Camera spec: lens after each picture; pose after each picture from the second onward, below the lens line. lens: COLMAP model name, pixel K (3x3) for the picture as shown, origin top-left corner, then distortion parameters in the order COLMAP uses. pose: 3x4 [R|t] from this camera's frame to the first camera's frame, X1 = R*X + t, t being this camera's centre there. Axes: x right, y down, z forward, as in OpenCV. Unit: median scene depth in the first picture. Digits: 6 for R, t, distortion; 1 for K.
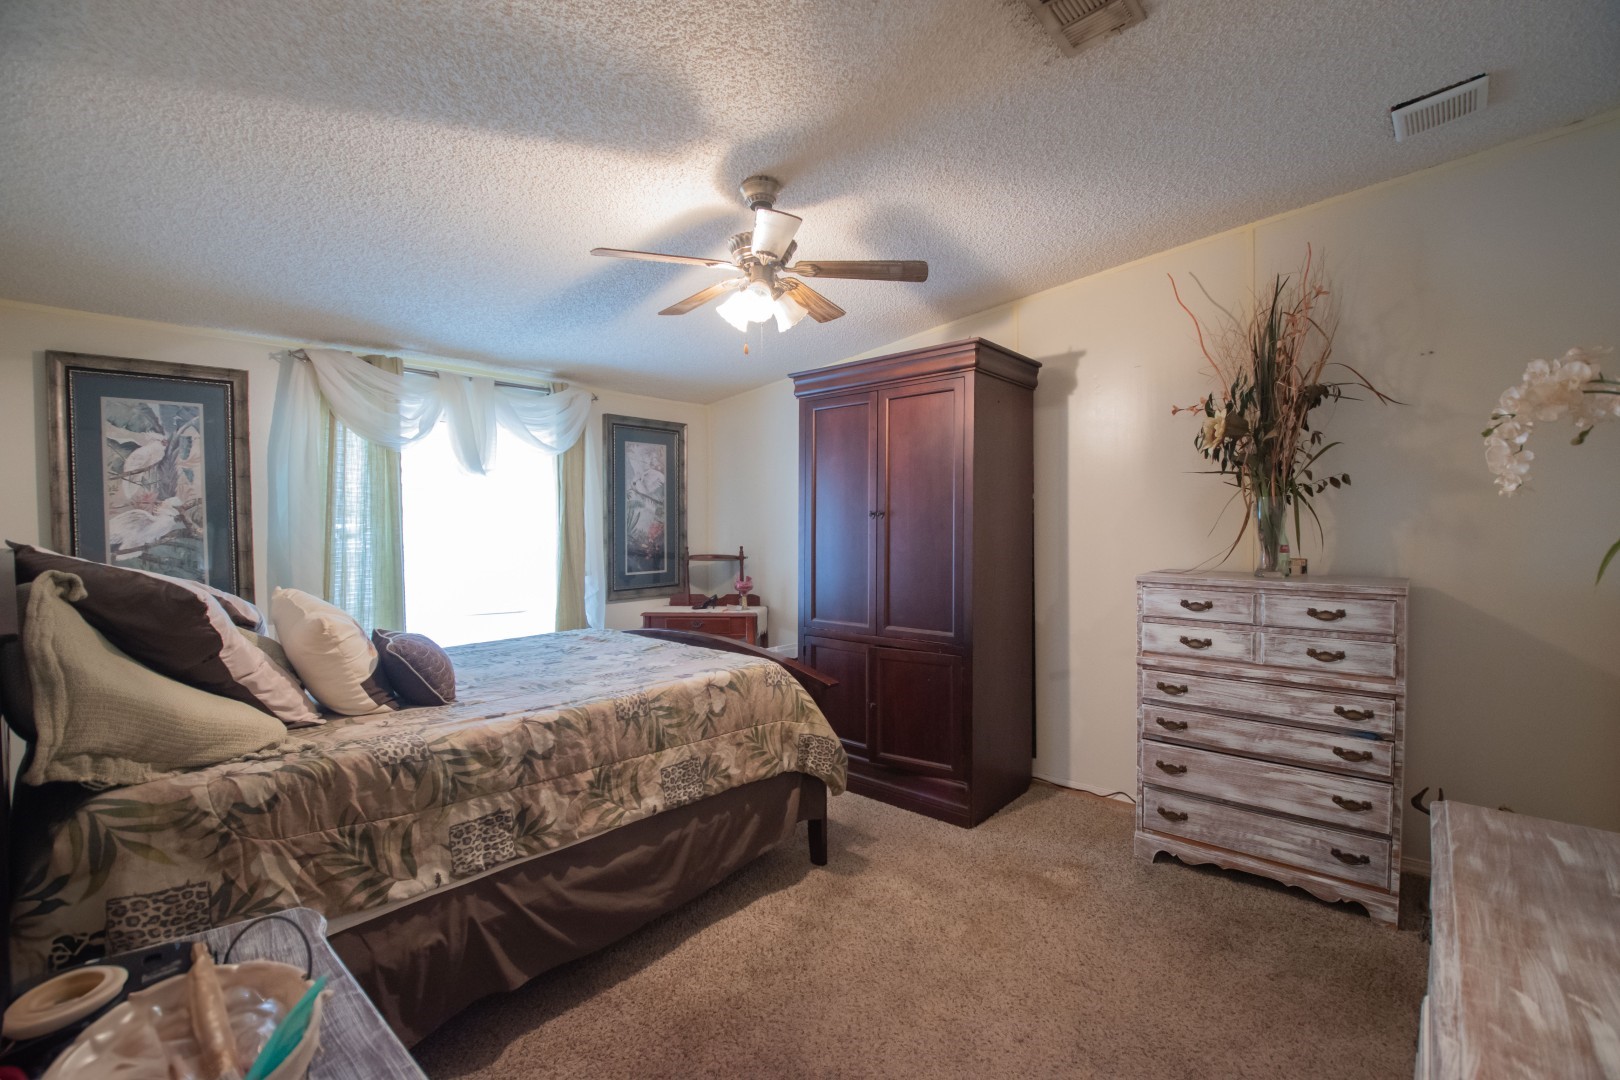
lens RADIAL K [[717.6, 0, 817.4], [0, 717.6, 528.8], [0, 0, 1]] dist [0.034714, -0.036724]
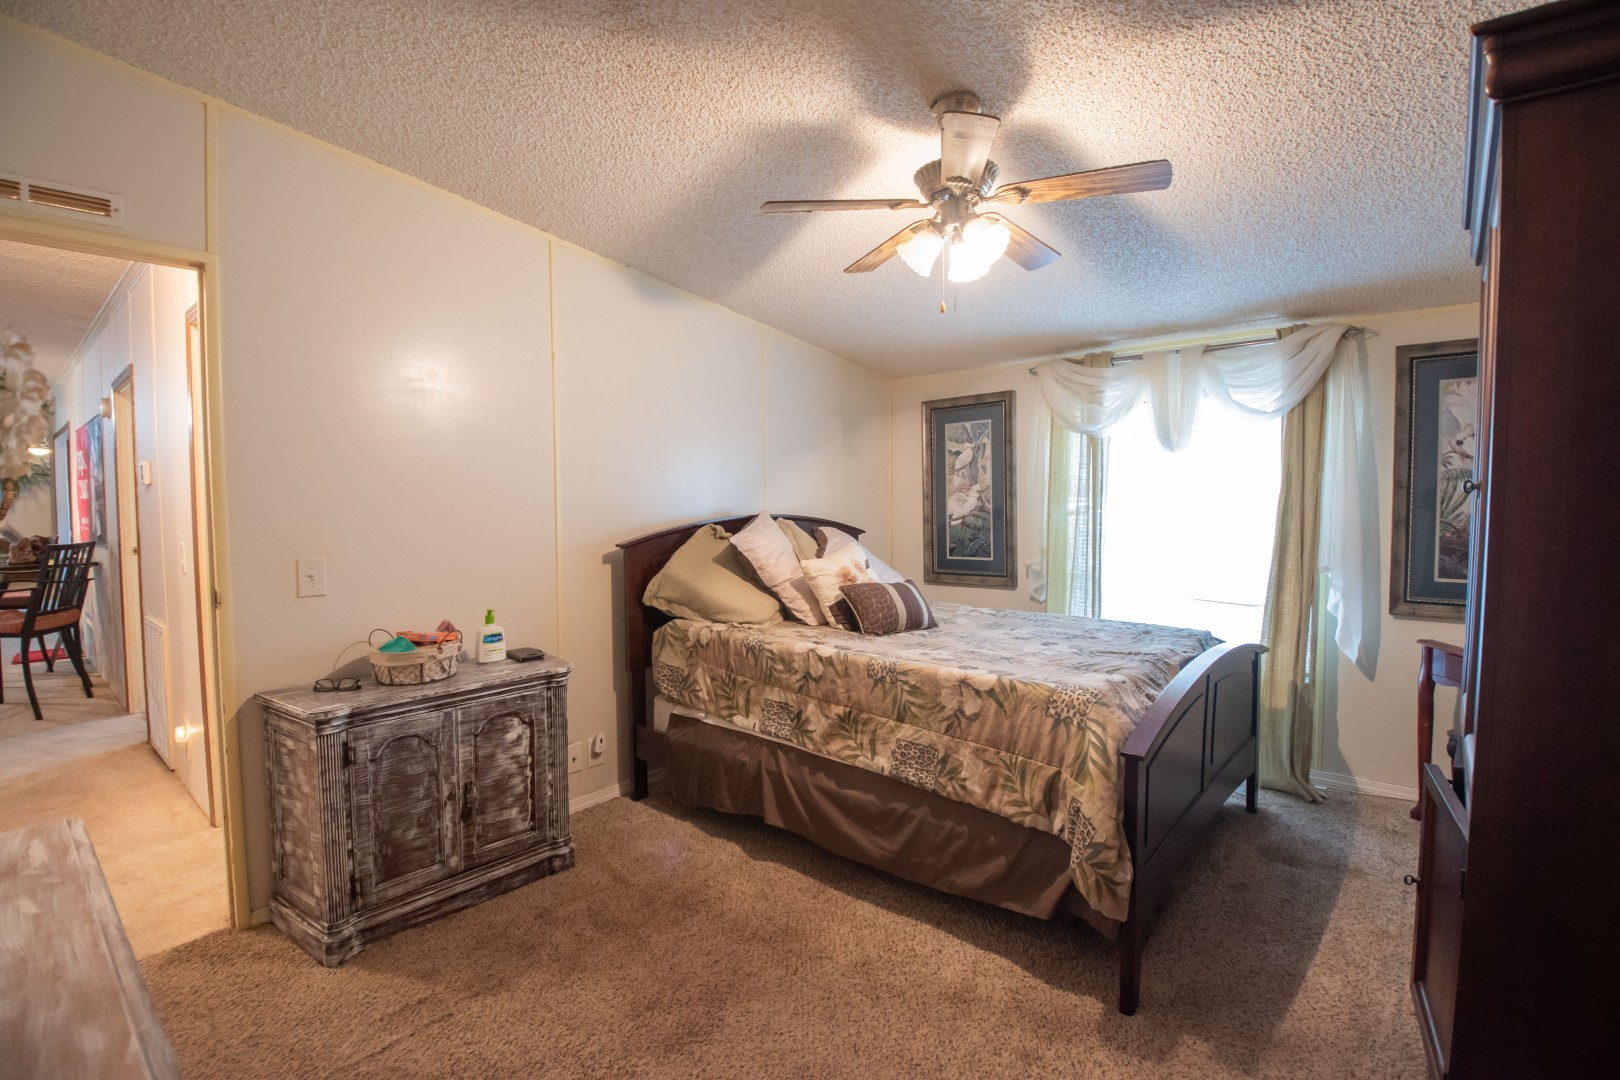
lens RADIAL K [[717.6, 0, 817.4], [0, 717.6, 528.8], [0, 0, 1]] dist [0.034714, -0.036724]
pose [[0.013431, 0.041980, -0.999028, 0.807121], [-0.008847, 0.999084, 0.041863, -0.014869], [0.999871, 0.008276, 0.013790, 0.857018]]
